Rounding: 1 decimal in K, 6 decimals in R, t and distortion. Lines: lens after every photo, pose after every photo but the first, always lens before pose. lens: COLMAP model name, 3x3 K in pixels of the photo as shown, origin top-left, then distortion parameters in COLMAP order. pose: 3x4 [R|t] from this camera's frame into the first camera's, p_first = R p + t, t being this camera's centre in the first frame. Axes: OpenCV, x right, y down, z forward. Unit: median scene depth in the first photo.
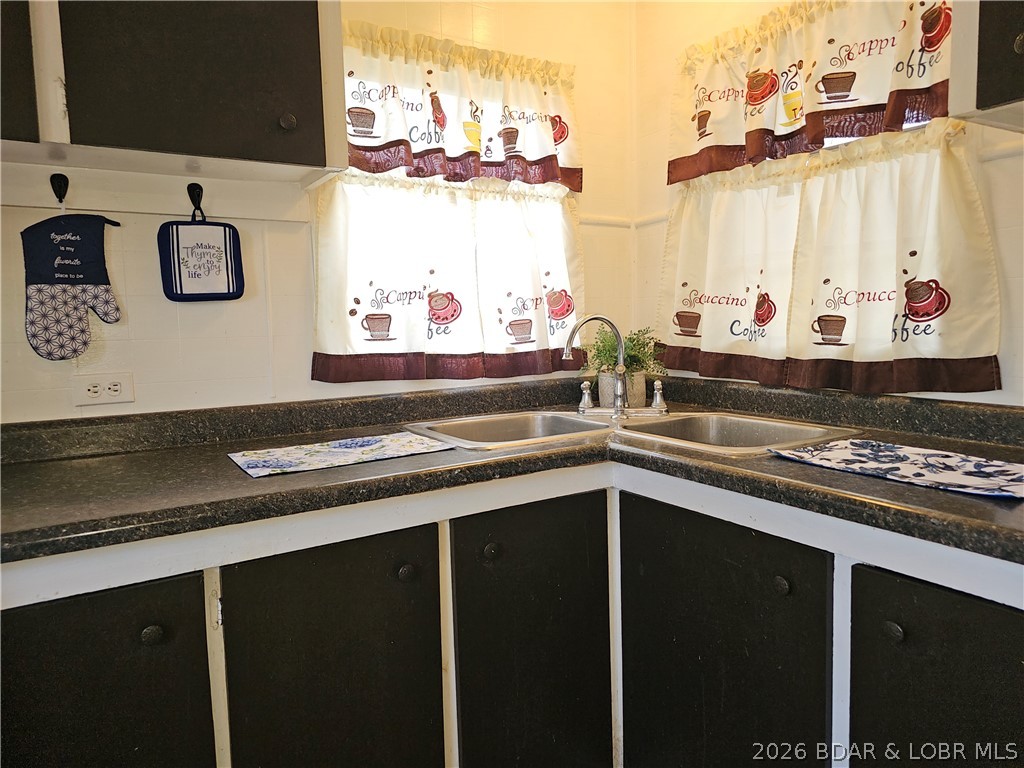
lens RADIAL K [[689.9, 0, 512.8], [0, 689.9, 381.3], [0, 0, 1]] dist [0.058872, -0.035942]
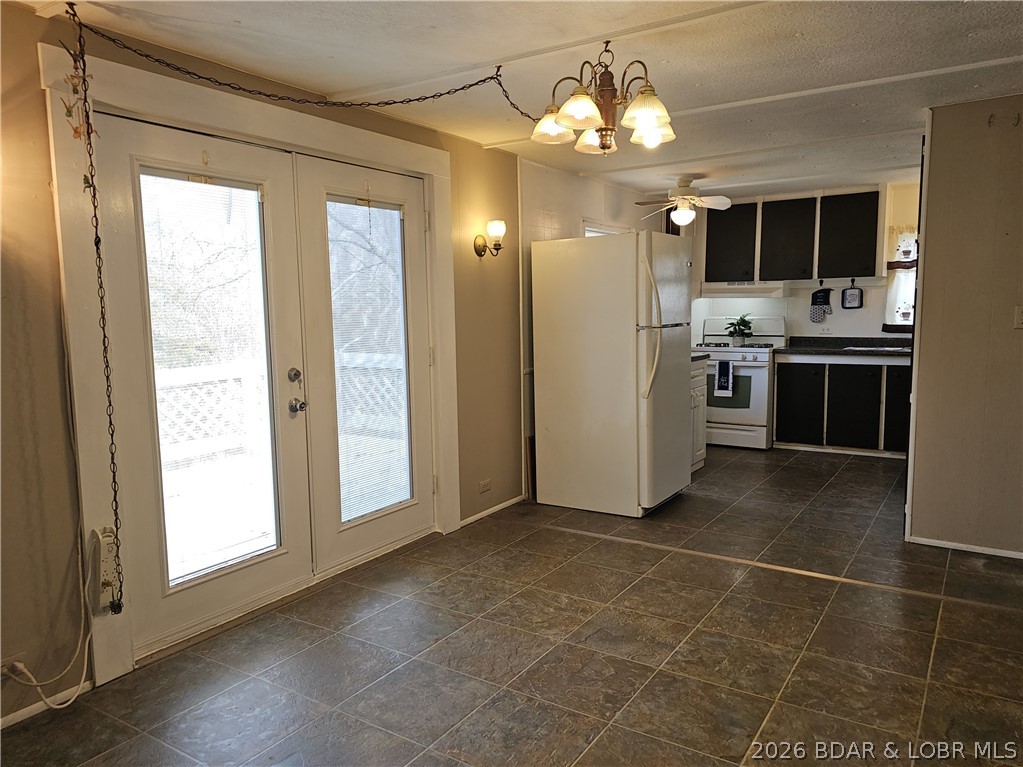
lens RADIAL K [[689.2, 0, 511.8], [0, 689.2, 380.9], [0, 0, 1]] dist [0.058872, -0.035942]
pose [[0.402186, 0.111097, -0.908793, 2.366095], [-0.081529, 0.993013, 0.085312, 0.105257], [0.911921, 0.039782, 0.408433, -2.284172]]
